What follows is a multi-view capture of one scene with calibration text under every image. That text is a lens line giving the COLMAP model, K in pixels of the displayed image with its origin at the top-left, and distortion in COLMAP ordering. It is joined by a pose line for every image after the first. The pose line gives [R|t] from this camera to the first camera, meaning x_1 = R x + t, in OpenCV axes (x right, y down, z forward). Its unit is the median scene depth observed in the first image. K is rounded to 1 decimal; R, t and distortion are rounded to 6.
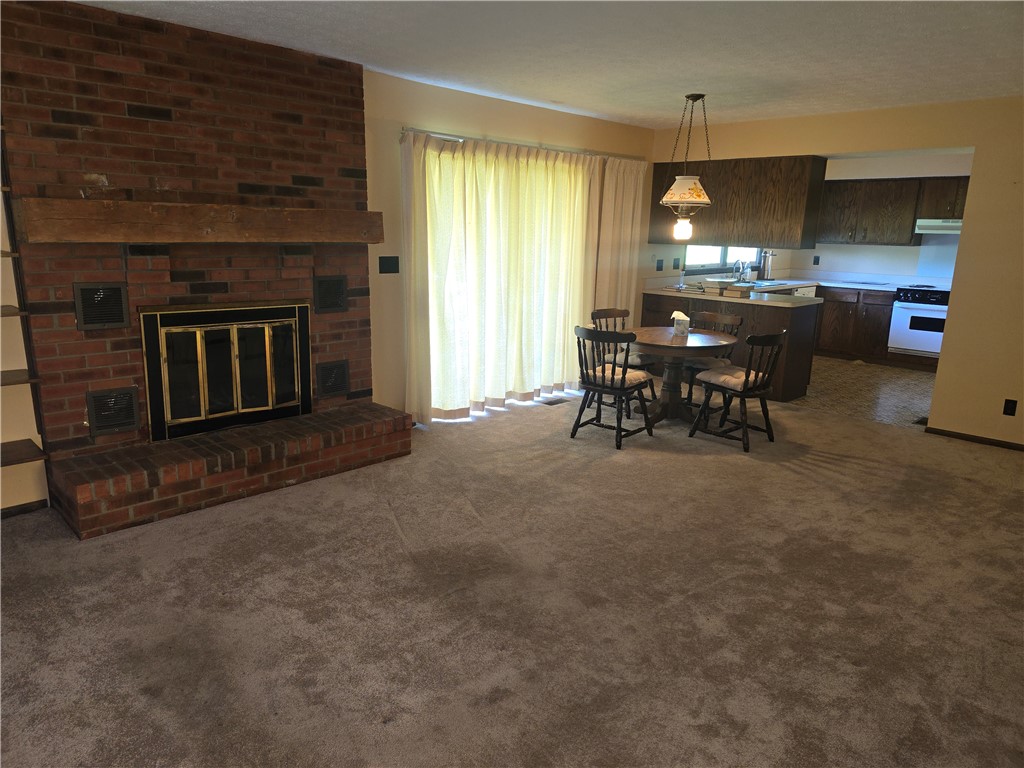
lens RADIAL K [[683.6, 0, 514.0], [0, 683.6, 384.2], [0, 0, 1]] dist [0.076049, -0.059631]
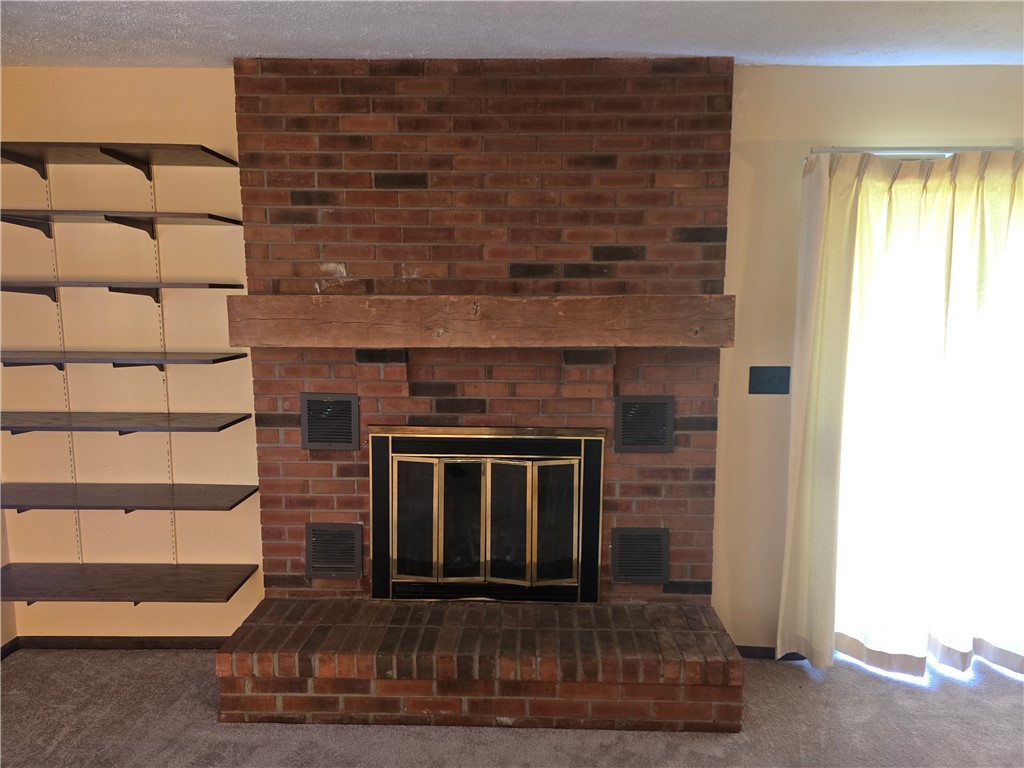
lens RADIAL K [[683.6, 0, 519.3], [0, 683.6, 385.8], [0, 0, 1]] dist [0.076049, -0.059631]
pose [[0.687765, 0.079760, -0.721538, 0.118707], [-0.150314, 0.988052, -0.034058, -0.140406], [0.710201, 0.131881, 0.691536, 0.526114]]
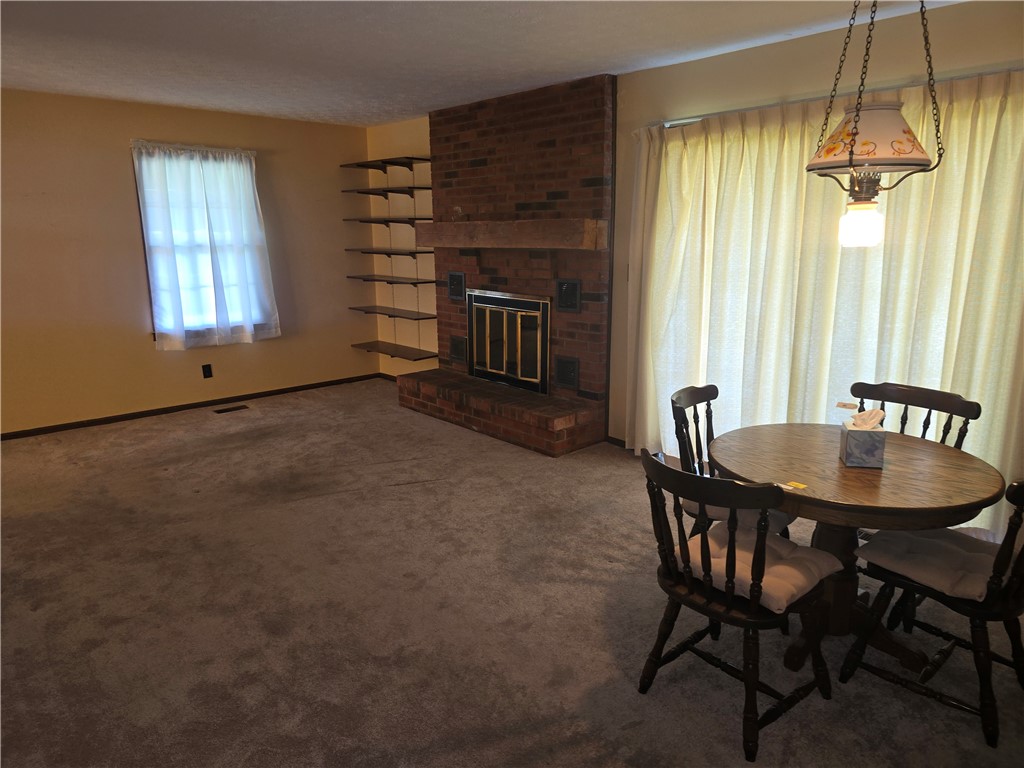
lens RADIAL K [[683.6, 0, 508.1], [0, 683.6, 389.6], [0, 0, 1]] dist [0.076049, -0.059631]
pose [[-0.055850, 0.202050, -0.977782, 0.934268], [-0.221762, 0.952338, 0.209459, -0.216615], [0.973500, 0.228534, -0.008381, 1.048819]]
